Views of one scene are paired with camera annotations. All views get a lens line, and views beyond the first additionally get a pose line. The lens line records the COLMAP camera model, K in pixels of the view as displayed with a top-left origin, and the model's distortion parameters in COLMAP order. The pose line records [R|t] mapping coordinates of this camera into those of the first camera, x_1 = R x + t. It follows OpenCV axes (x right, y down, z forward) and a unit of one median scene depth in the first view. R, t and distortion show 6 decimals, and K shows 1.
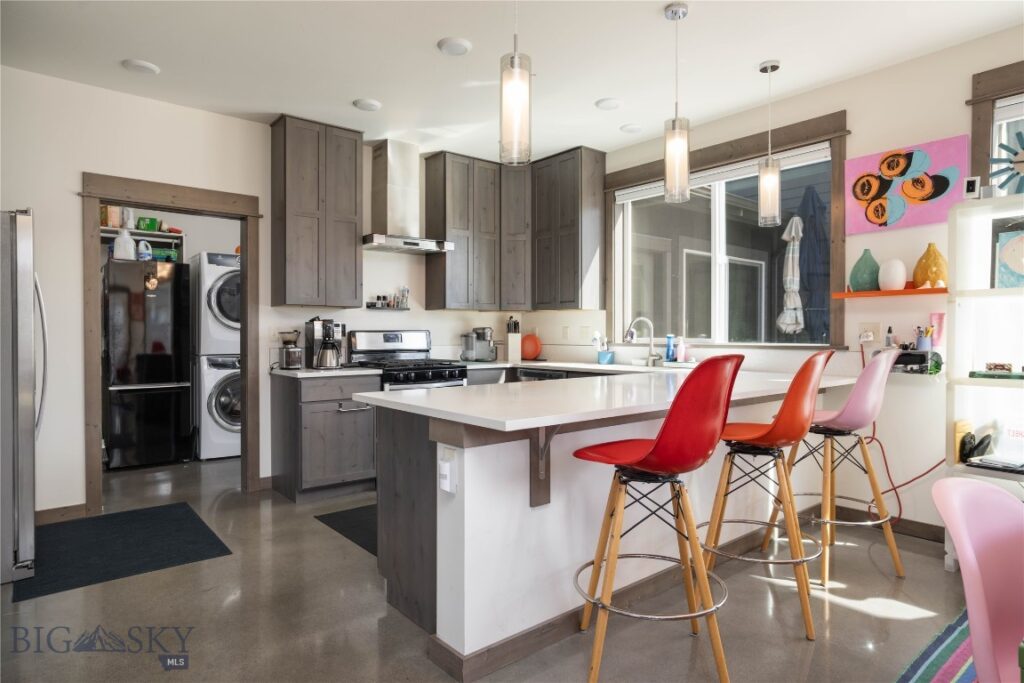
lens RADIAL K [[592.8, 0, 512.0], [0, 592.8, 341.5], [0, 0, 1]] dist [0.001775, 0.000087]
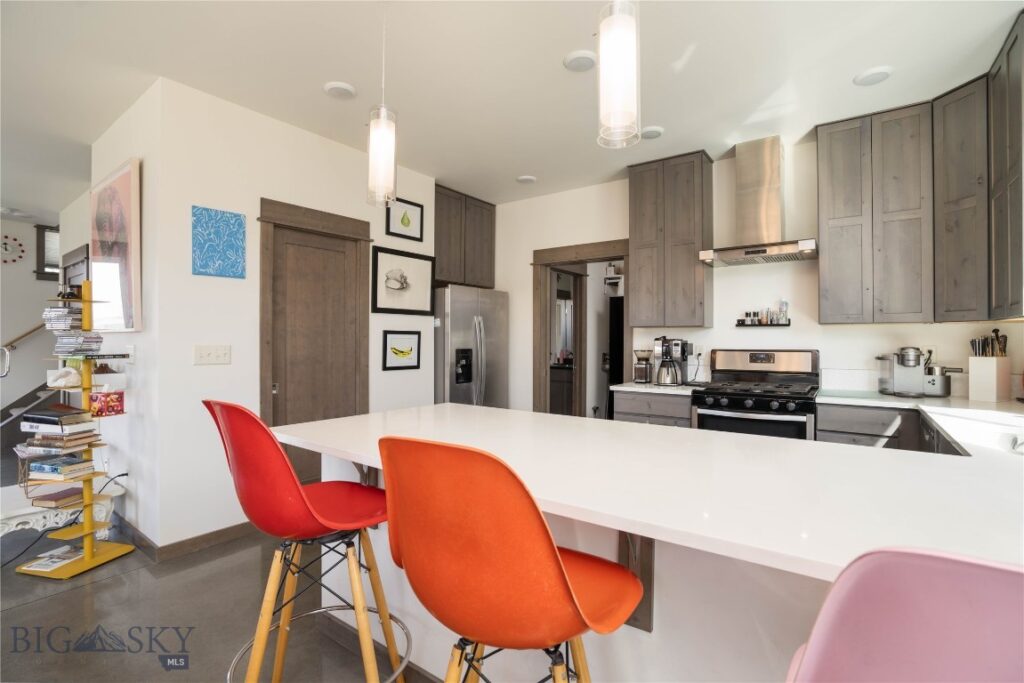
lens RADIAL K [[480.0, 0, 512.0], [0, 480.0, 341.5], [0, 0, 1]] dist [-0.018055, 0.001713]
pose [[0.263554, 0.001721, -0.964643, 0.400876], [-0.018170, 0.999830, -0.003181, -0.022154], [0.964473, 0.018366, 0.263541, 0.448938]]
